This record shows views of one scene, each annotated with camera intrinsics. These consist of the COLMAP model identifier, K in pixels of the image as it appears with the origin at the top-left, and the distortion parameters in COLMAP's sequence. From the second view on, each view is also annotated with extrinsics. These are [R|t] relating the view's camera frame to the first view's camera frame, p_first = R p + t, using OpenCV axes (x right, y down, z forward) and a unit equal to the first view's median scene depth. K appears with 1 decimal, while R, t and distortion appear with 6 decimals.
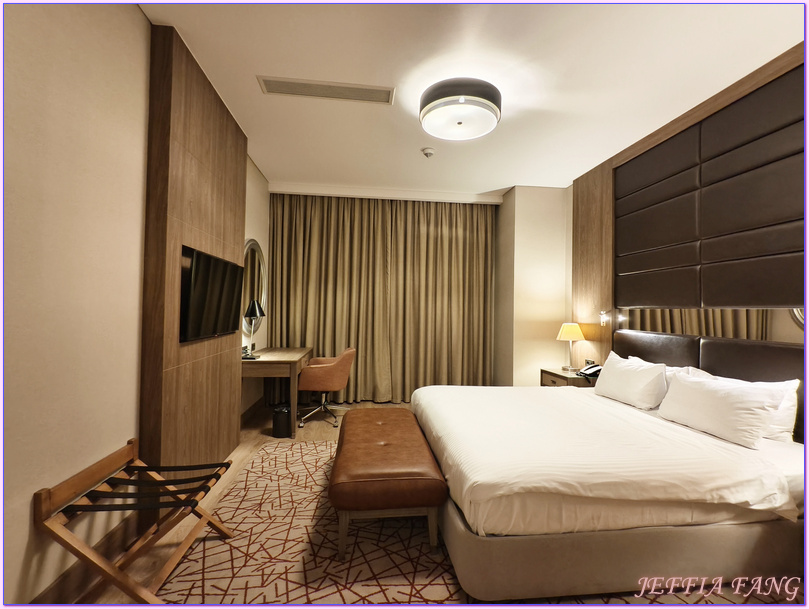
lens RADIAL K [[364.8, 0, 404.5], [0, 364.8, 304.5], [0, 0, 1]] dist [-0.004061, -0.000538]
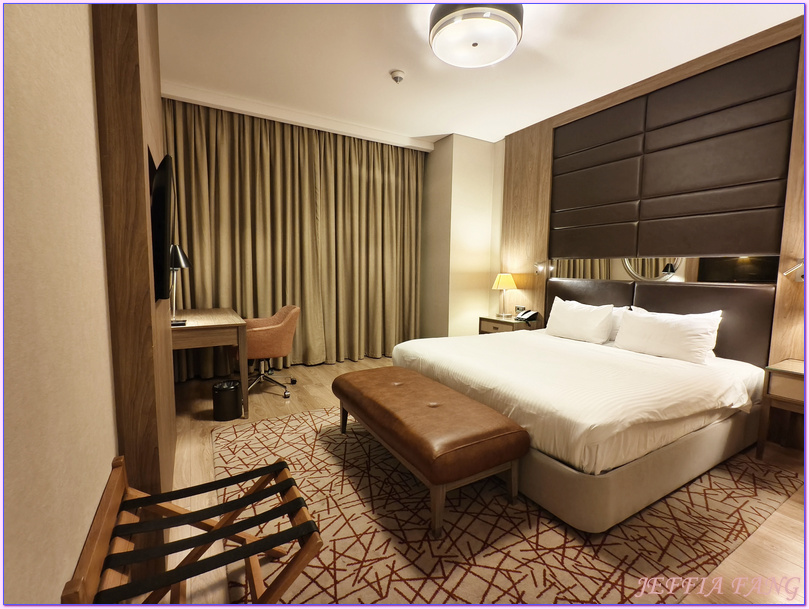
lens RADIAL K [[364.8, 0, 404.5], [0, 364.8, 304.5], [0, 0, 1]] dist [-0.004061, -0.000538]
pose [[0.915929, -0.043191, 0.399010, -0.281169], [-0.004481, 0.993030, 0.117776, 0.018522], [-0.401315, -0.109663, 0.909351, 0.143260]]
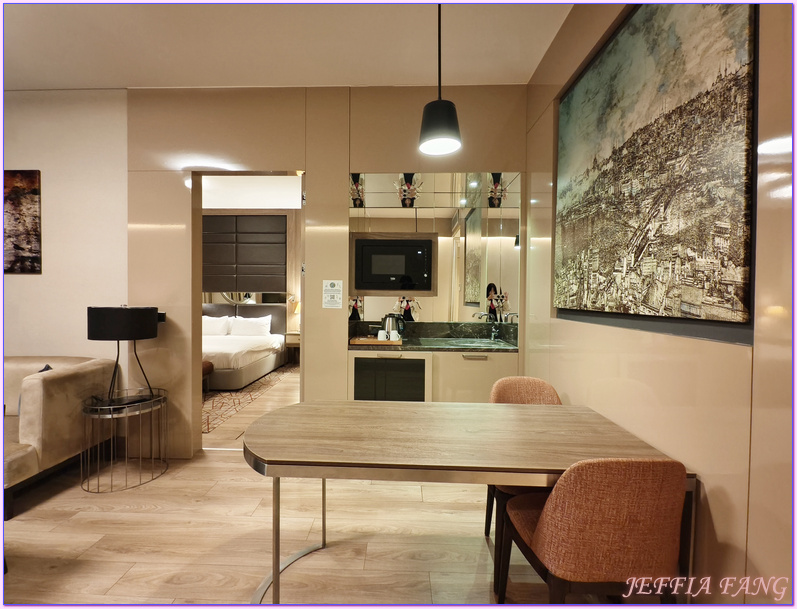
lens RADIAL K [[377.7, 0, 385.3], [0, 377.7, 304.8], [0, 0, 1]] dist [0.002365, 0.000495]
pose [[0.159718, -0.033053, 0.986609, -1.155195], [-0.025341, 0.998973, 0.037570, -0.019980], [-0.986837, -0.031002, 0.158716, -0.302763]]
